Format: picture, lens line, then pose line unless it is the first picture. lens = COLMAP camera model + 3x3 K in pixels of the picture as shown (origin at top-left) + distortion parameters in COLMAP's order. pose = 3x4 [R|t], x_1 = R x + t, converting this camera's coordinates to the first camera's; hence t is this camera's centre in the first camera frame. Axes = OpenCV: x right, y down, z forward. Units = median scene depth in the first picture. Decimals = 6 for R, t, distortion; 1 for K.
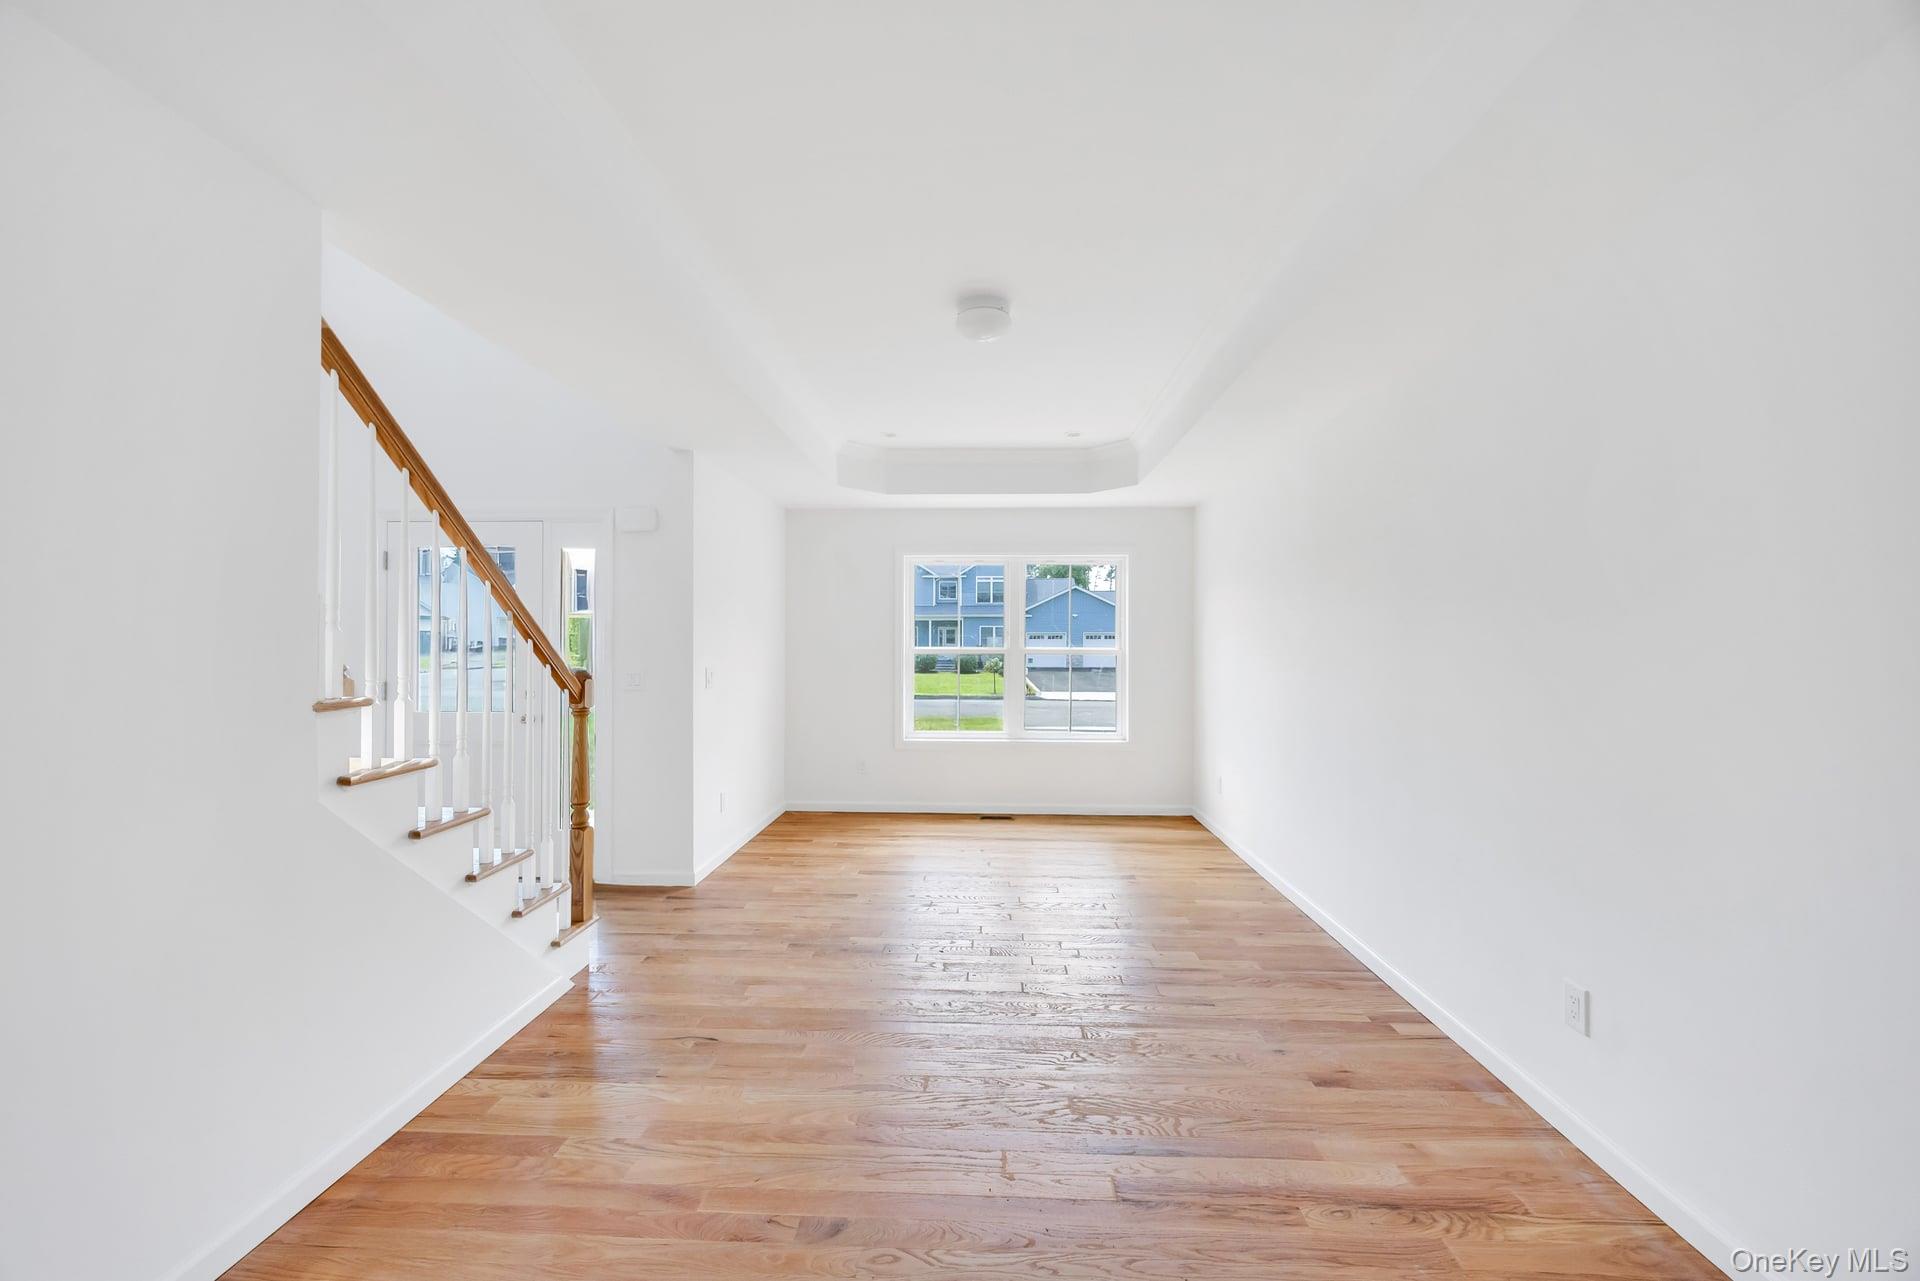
lens RADIAL K [[736.0, 0, 962.7], [0, 736.0, 641.9], [0, 0, 1]] dist [0.000393, -0.000010]
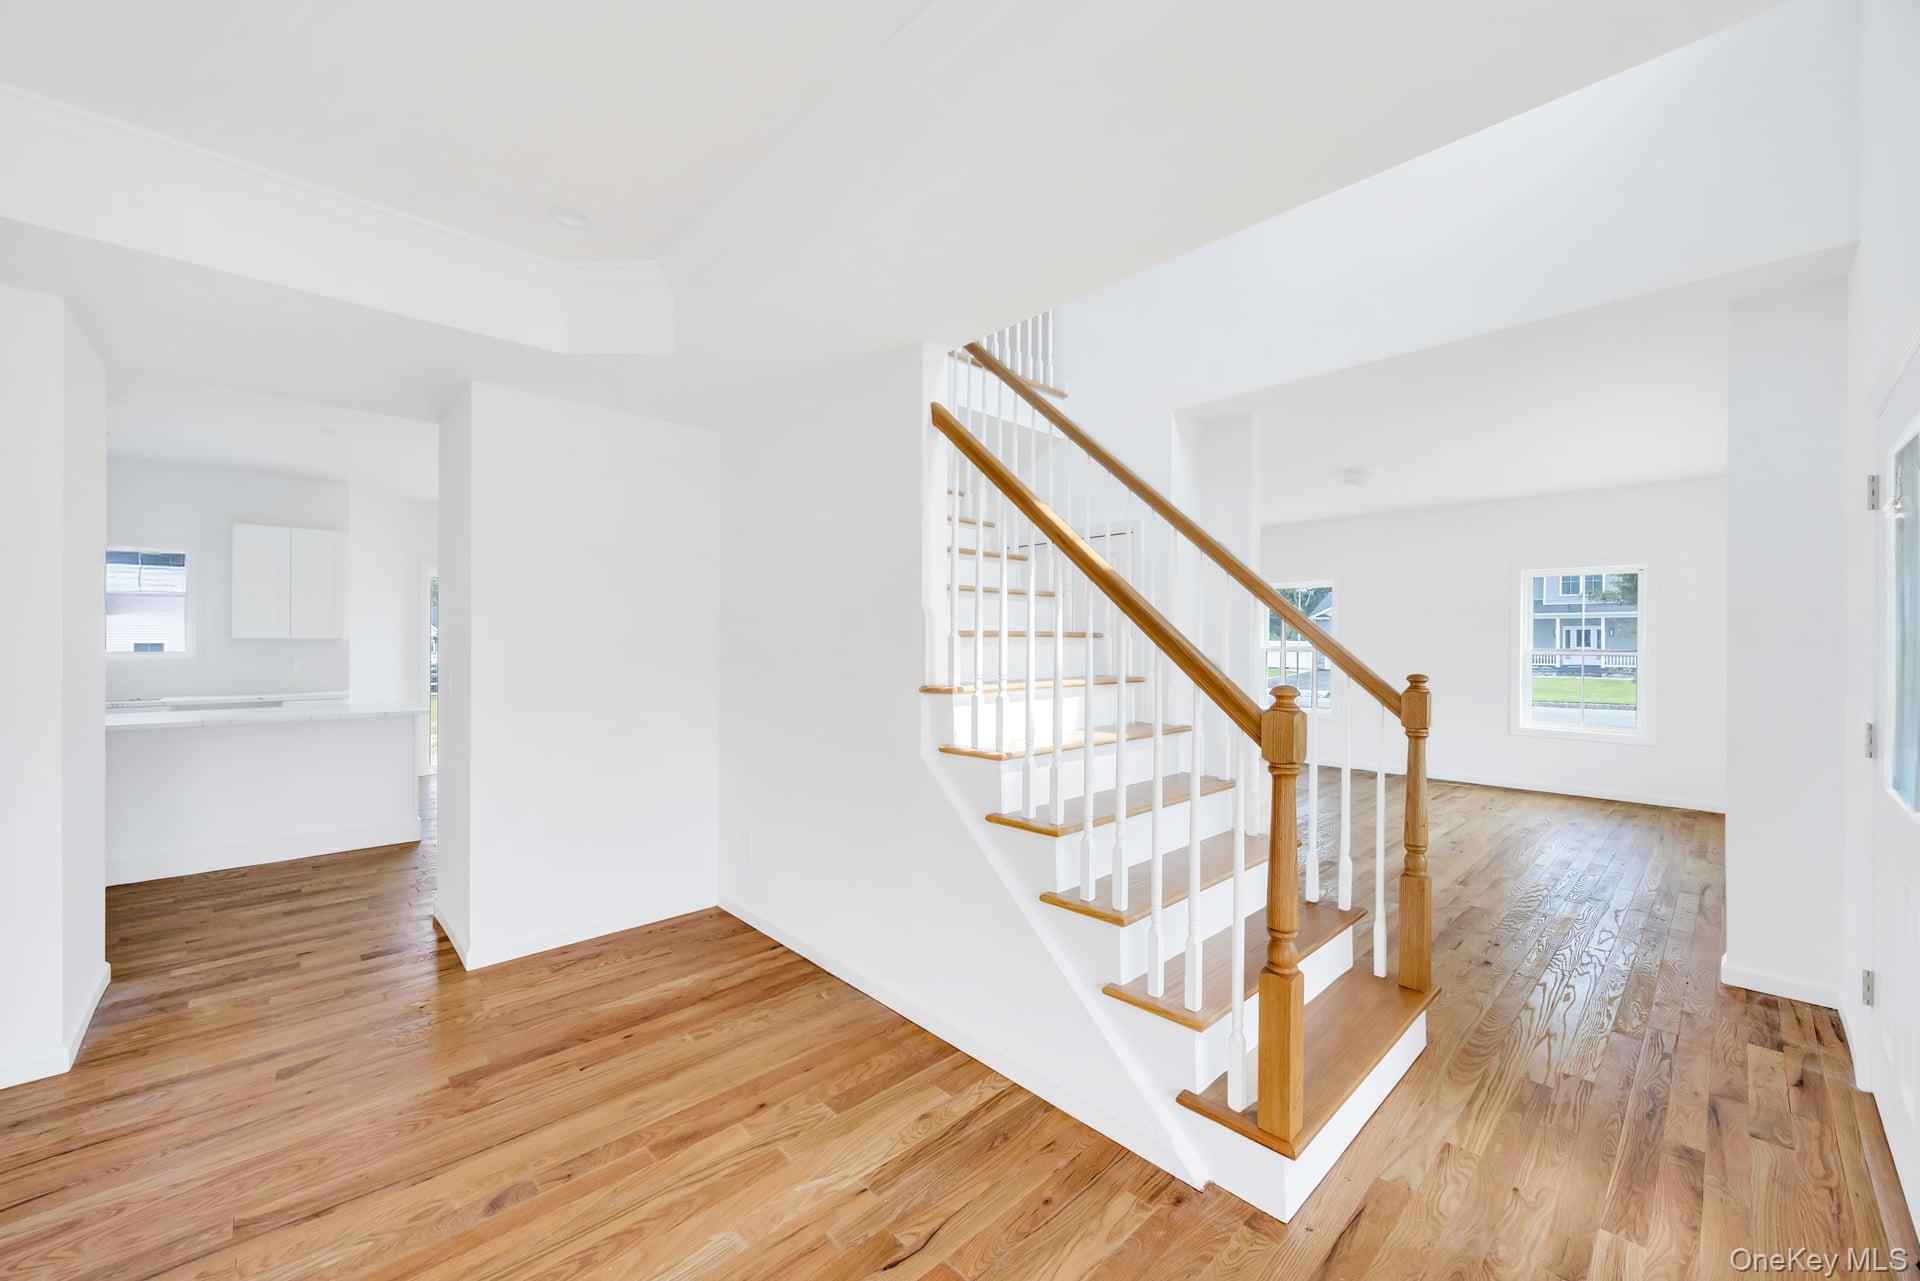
lens RADIAL K [[736.0, 0, 962.7], [0, 736.0, 641.9], [0, 0, 1]] dist [0.000393, -0.000010]
pose [[-0.698080, -0.003453, -0.716011, 0.098916], [-0.005495, 0.999985, 0.000536, -0.006453], [0.715998, 0.004309, -0.698089, 1.881242]]
